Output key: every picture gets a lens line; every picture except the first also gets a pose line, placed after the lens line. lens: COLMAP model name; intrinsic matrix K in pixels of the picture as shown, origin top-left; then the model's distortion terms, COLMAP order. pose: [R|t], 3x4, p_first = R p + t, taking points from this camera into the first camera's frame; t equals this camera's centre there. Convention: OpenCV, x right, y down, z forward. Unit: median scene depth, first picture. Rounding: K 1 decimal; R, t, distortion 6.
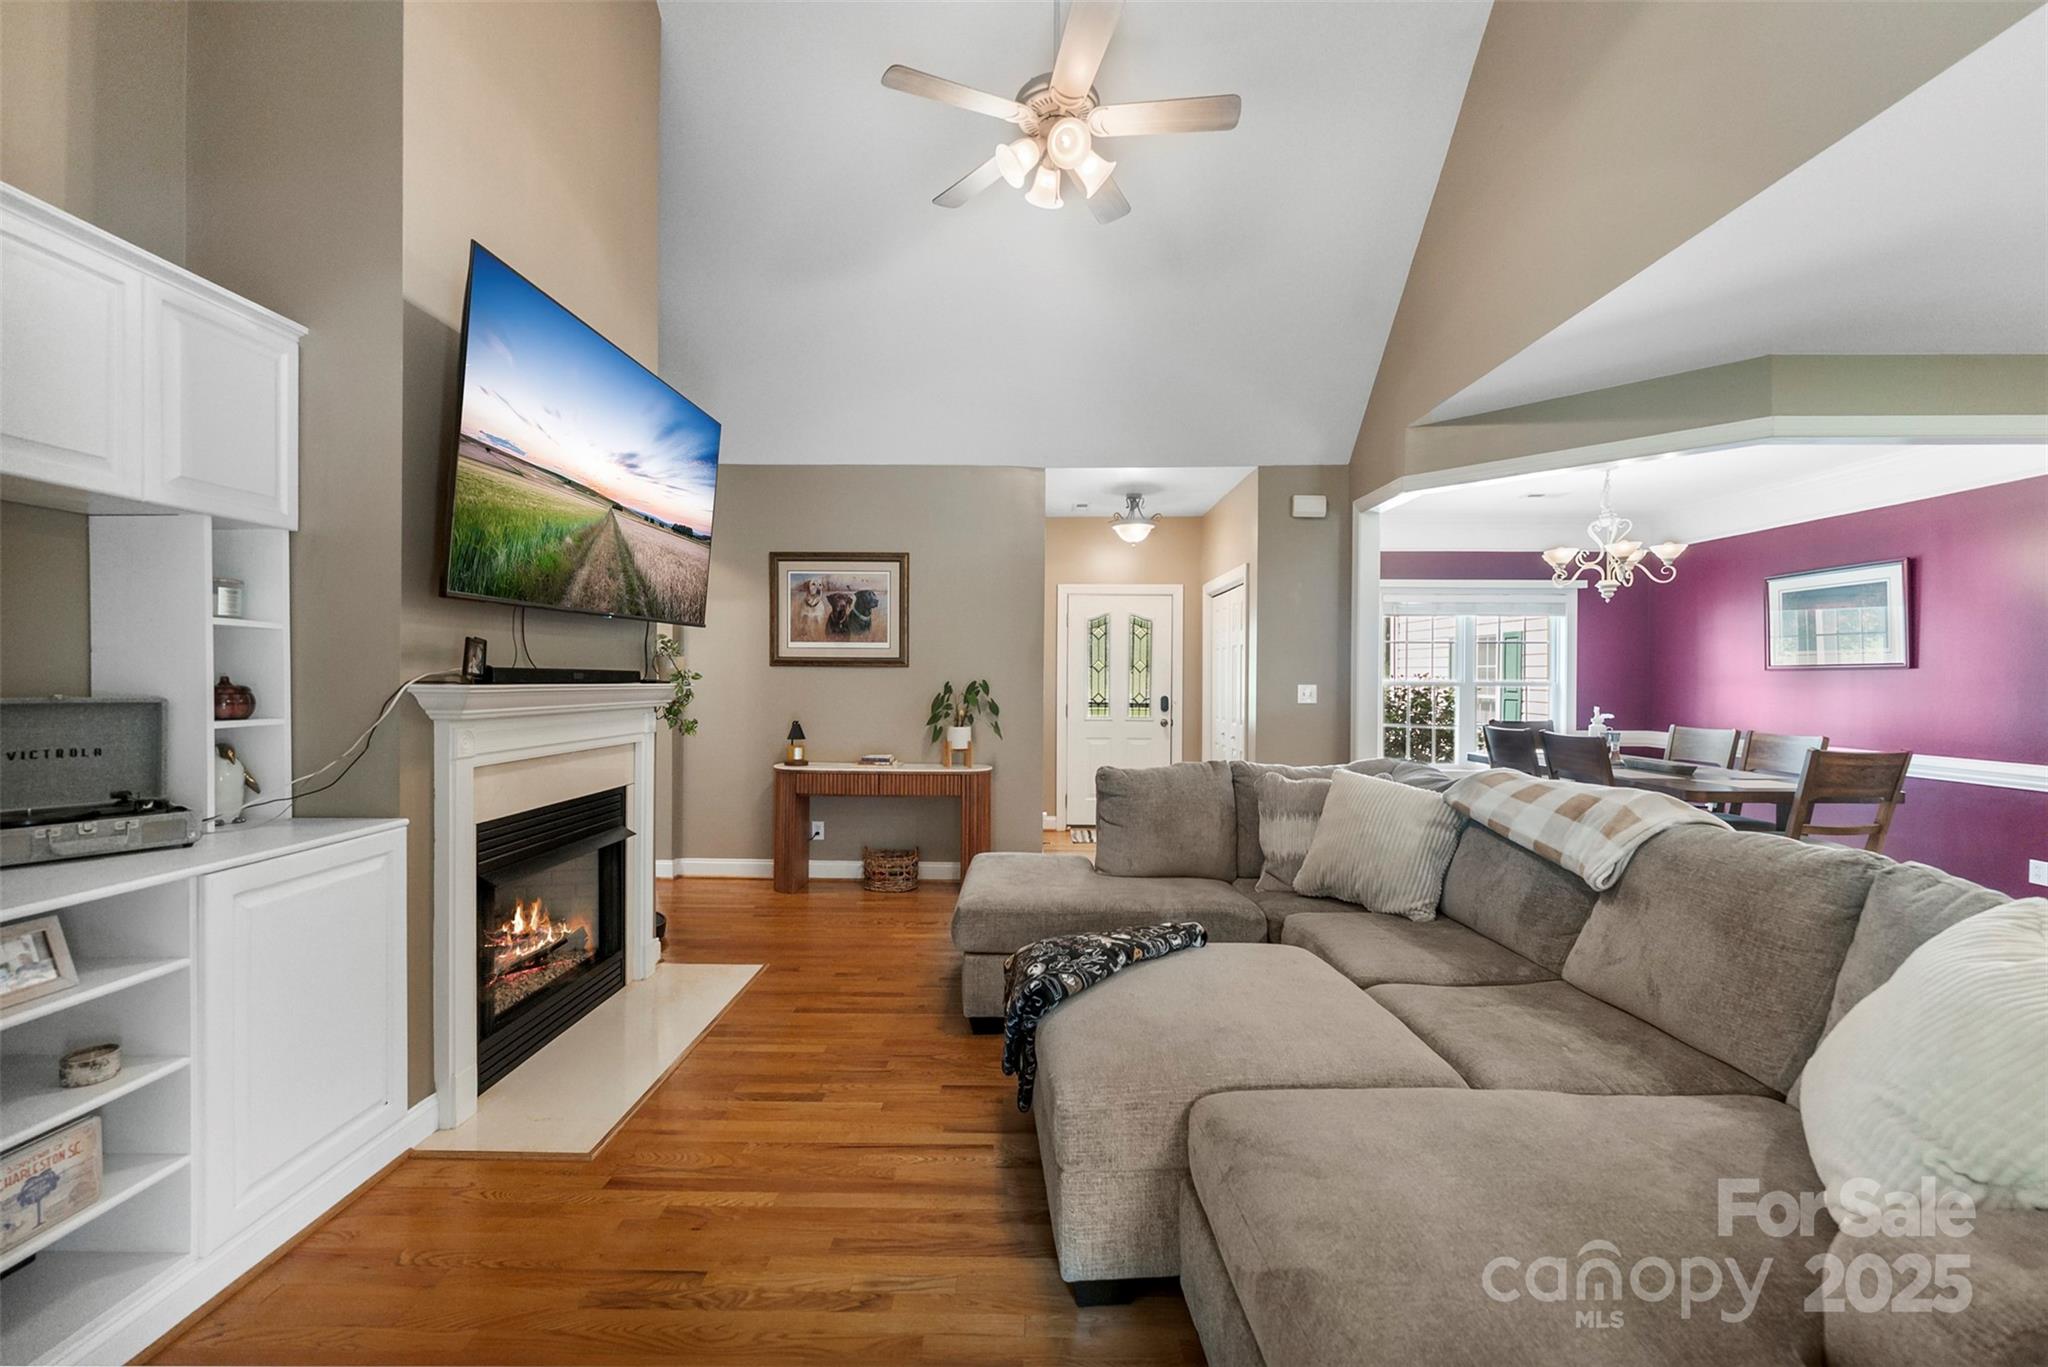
lens RADIAL K [[821.5, 0, 1018.8], [0, 821.5, 681.6], [0, 0, 1]] dist [-0.002204, -0.000555]
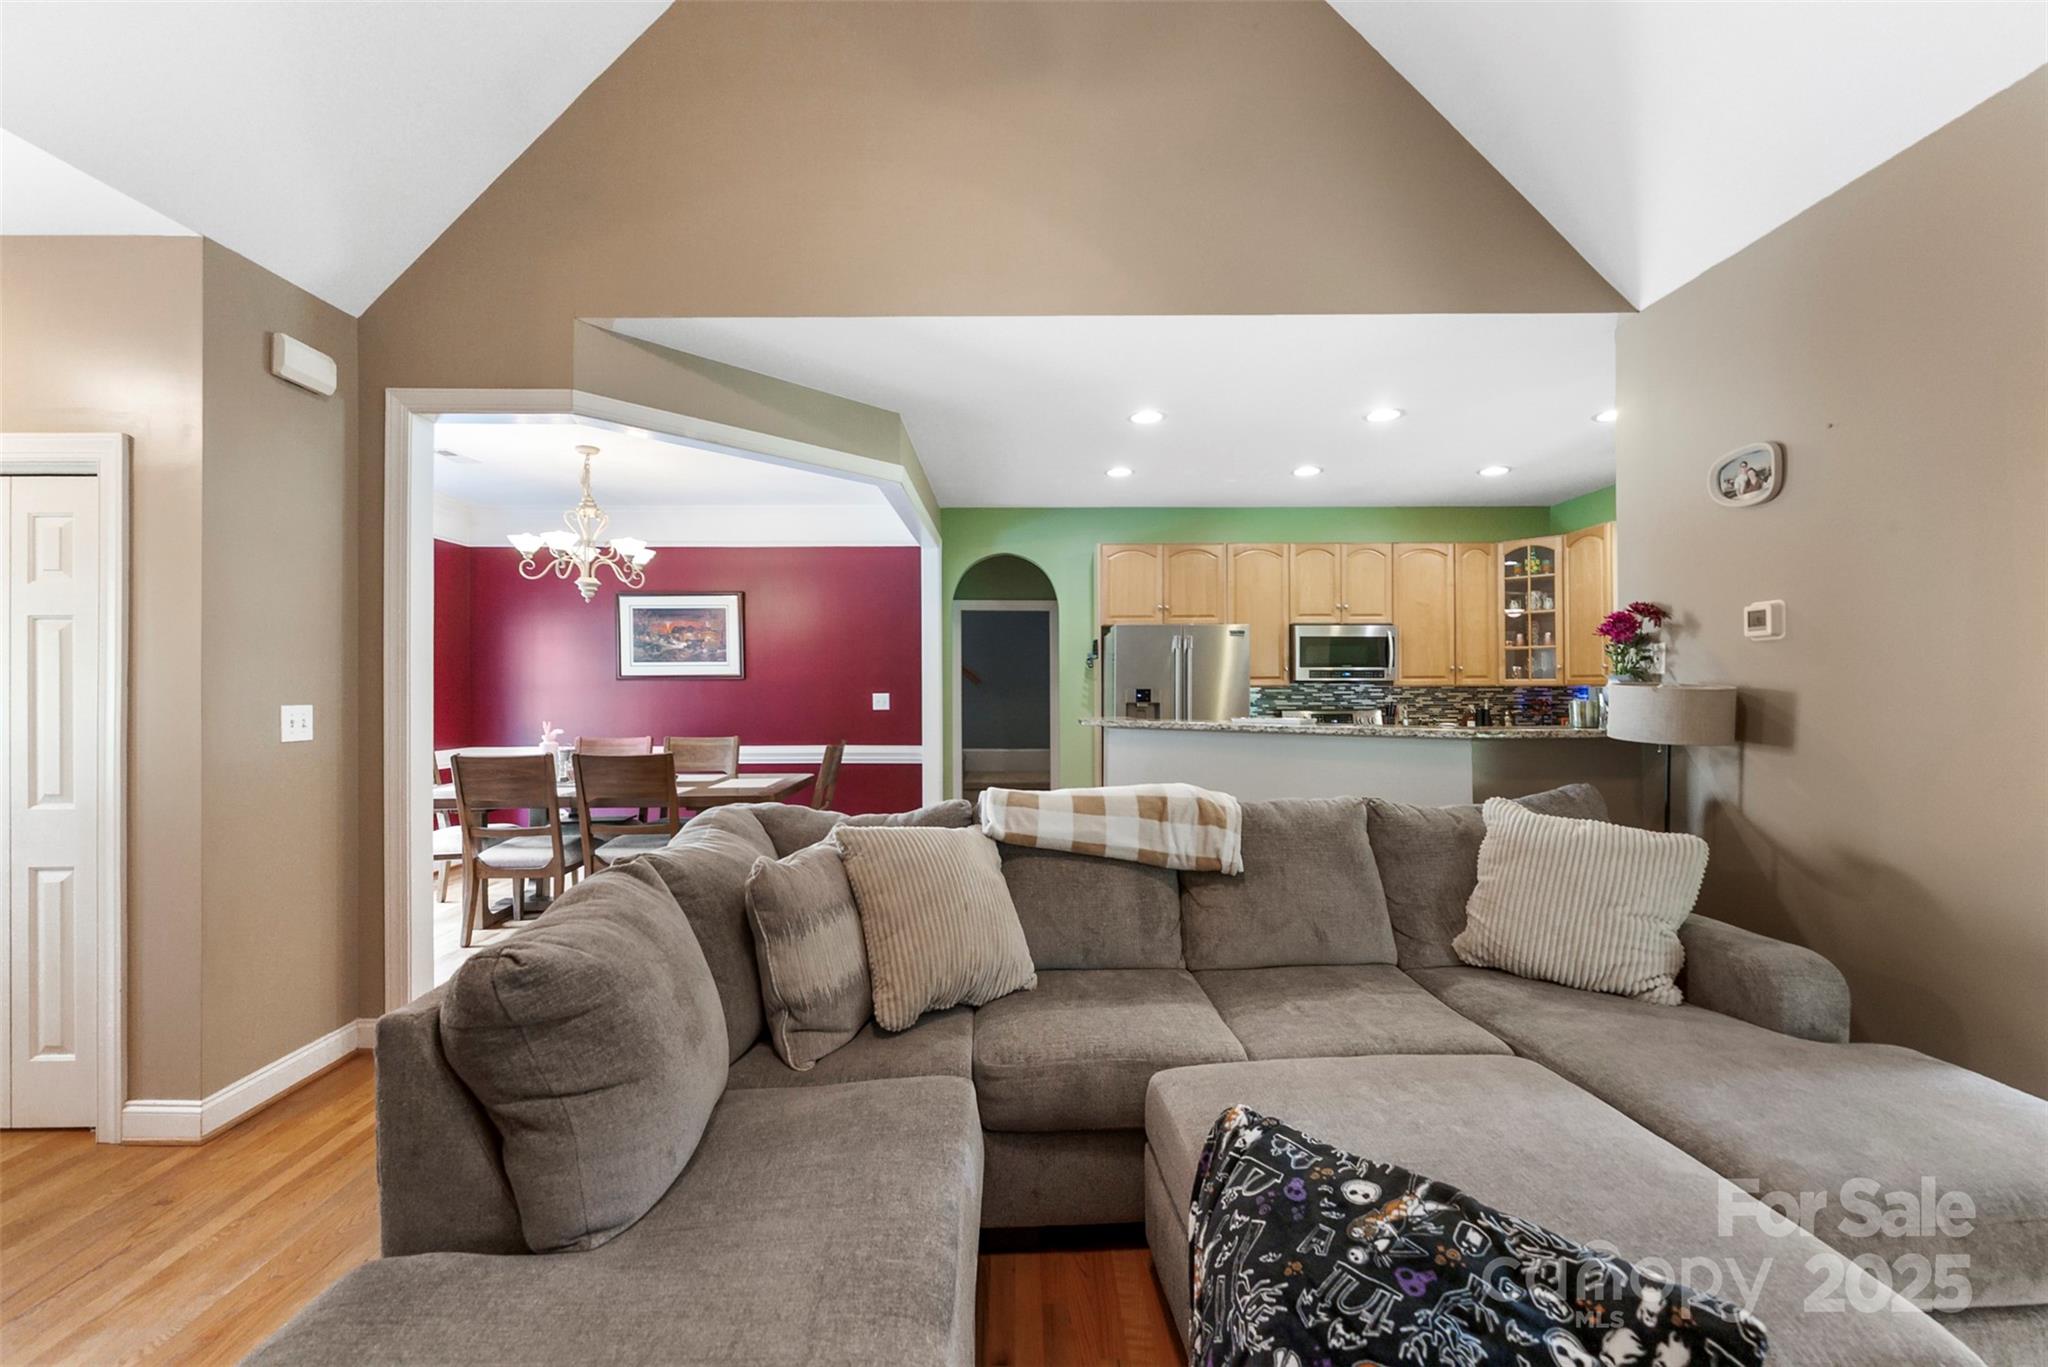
lens RADIAL K [[821.5, 0, 1018.8], [0, 821.5, 681.6], [0, 0, 1]] dist [-0.002204, -0.000555]
pose [[-0.019972, 0.000080, 0.999801, -0.260824], [0.010805, 0.999942, 0.000136, -0.009582], [-0.999742, 0.010806, -0.019972, 0.816422]]
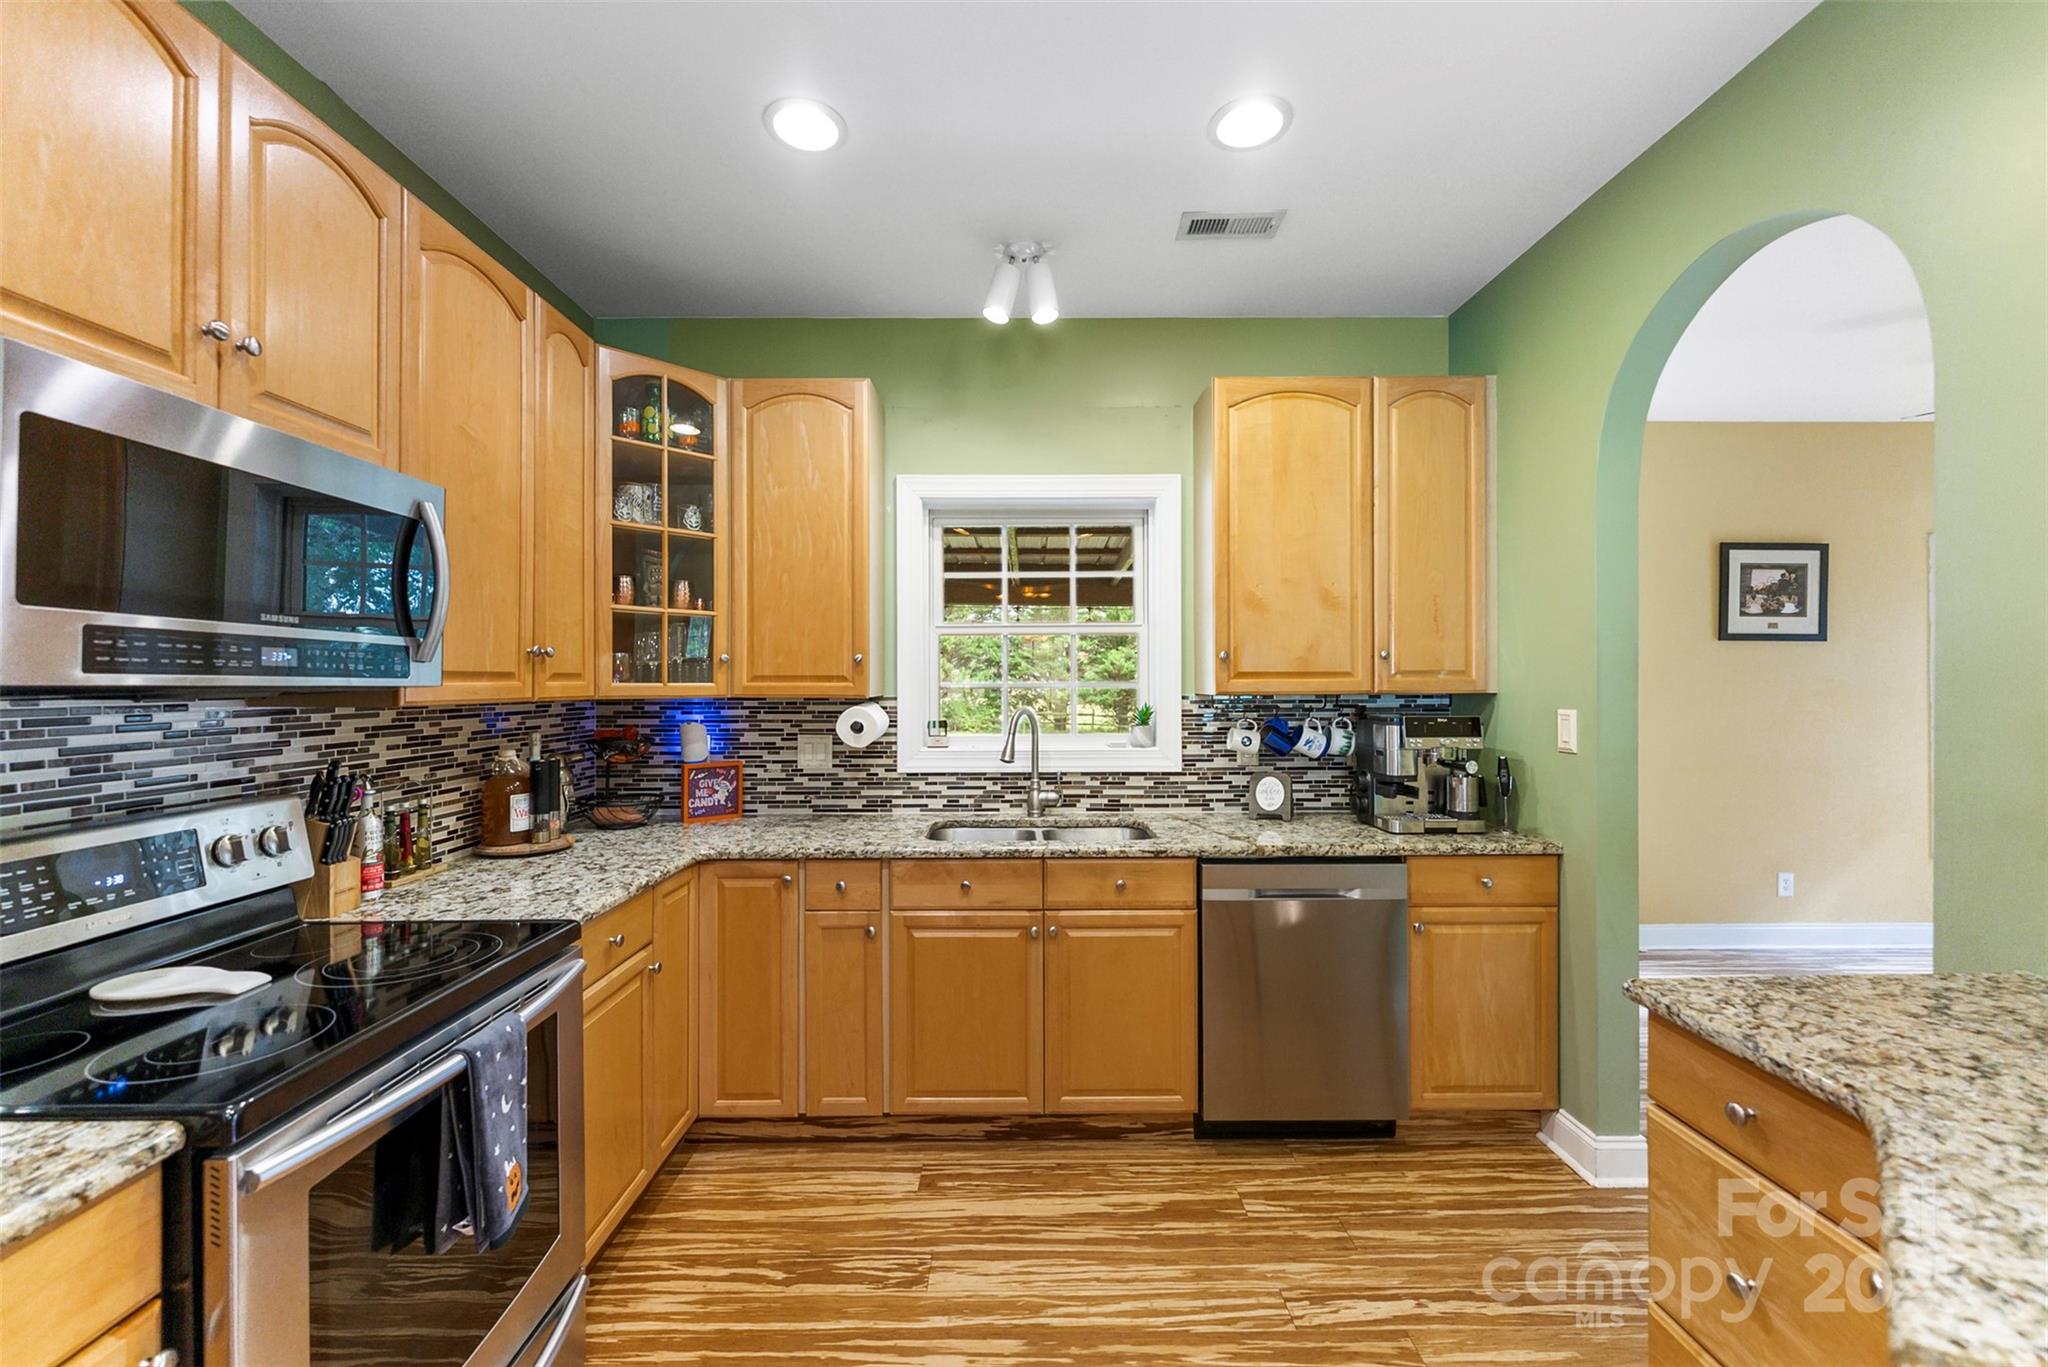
lens RADIAL K [[825.5, 0, 1023.7], [0, 825.5, 677.7], [0, 0, 1]] dist [-0.001387, -0.000132]
pose [[-0.999831, -0.003612, -0.018034, 1.046366], [-0.003627, 0.999993, 0.000756, -0.009627], [0.018031, 0.000821, -0.999837, 0.489542]]
